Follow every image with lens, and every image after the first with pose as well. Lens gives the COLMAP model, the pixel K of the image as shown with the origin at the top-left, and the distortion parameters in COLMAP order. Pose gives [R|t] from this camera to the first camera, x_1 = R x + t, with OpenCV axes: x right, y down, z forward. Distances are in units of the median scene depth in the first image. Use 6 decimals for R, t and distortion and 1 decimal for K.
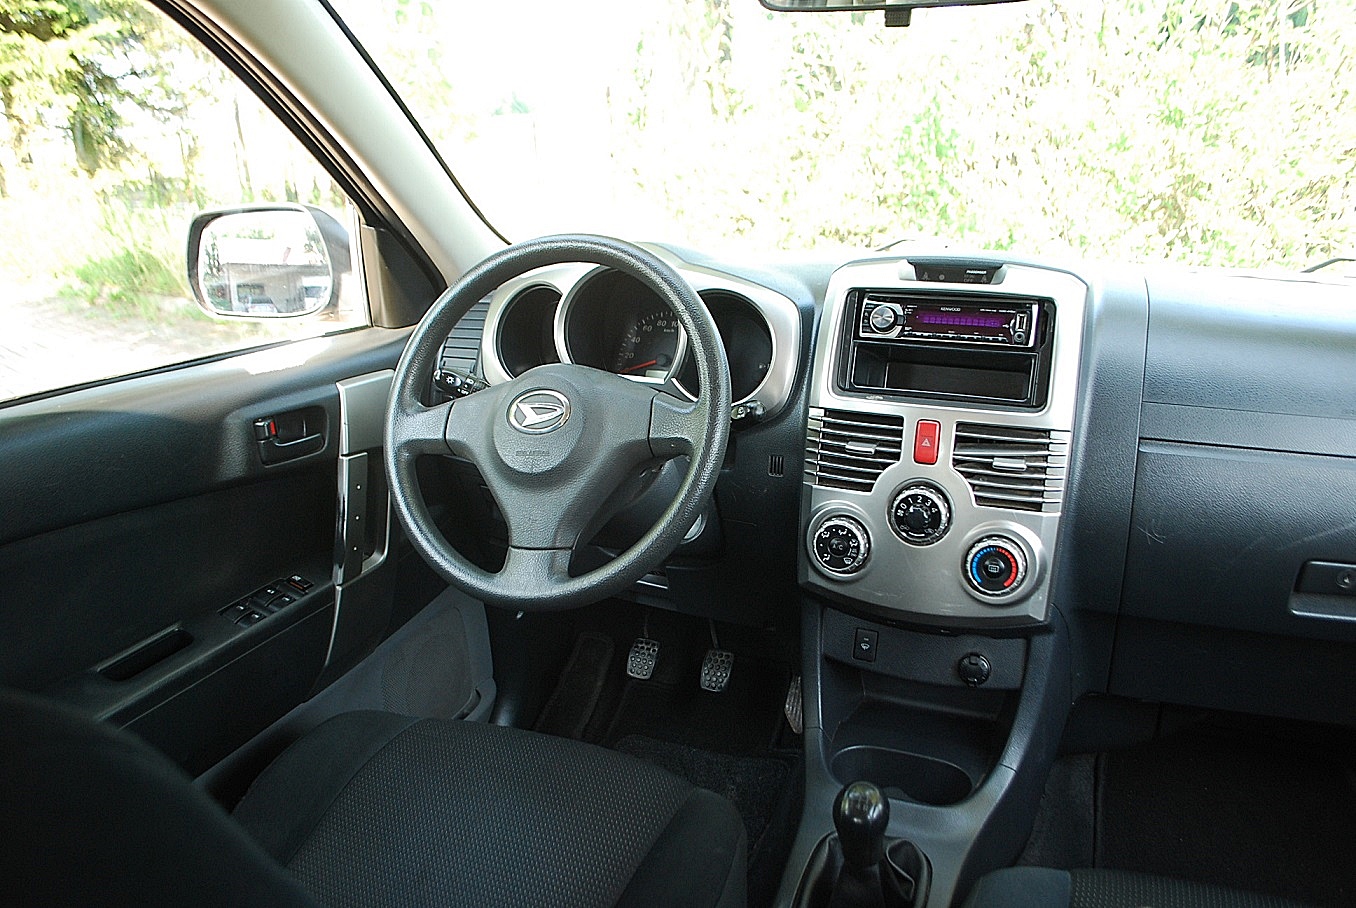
lens RADIAL K [[1083.5, 0, 678.0], [0, 1083.5, 454.0], [0, 0, 1]] dist [-0.055799, -0.002304]
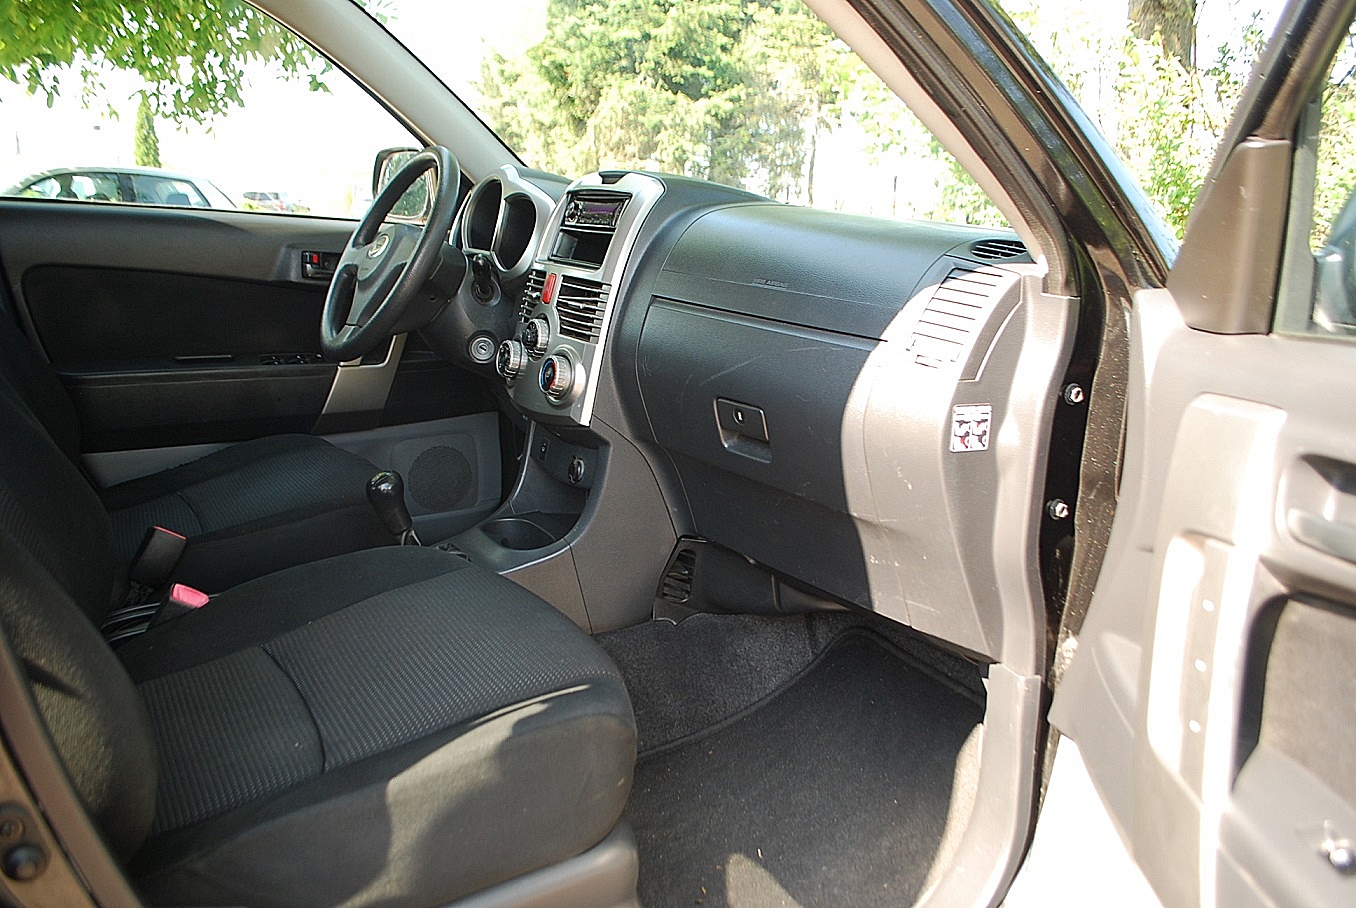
lens RADIAL K [[1083.5, 0, 678.0], [0, 1083.5, 454.0], [0, 0, 1]] dist [-0.055799, -0.002304]
pose [[0.823893, 0.187937, -0.534678, 1.042485], [-0.226232, 0.974053, -0.006229, 0.153031], [0.519634, 0.126093, 0.845033, -0.083129]]
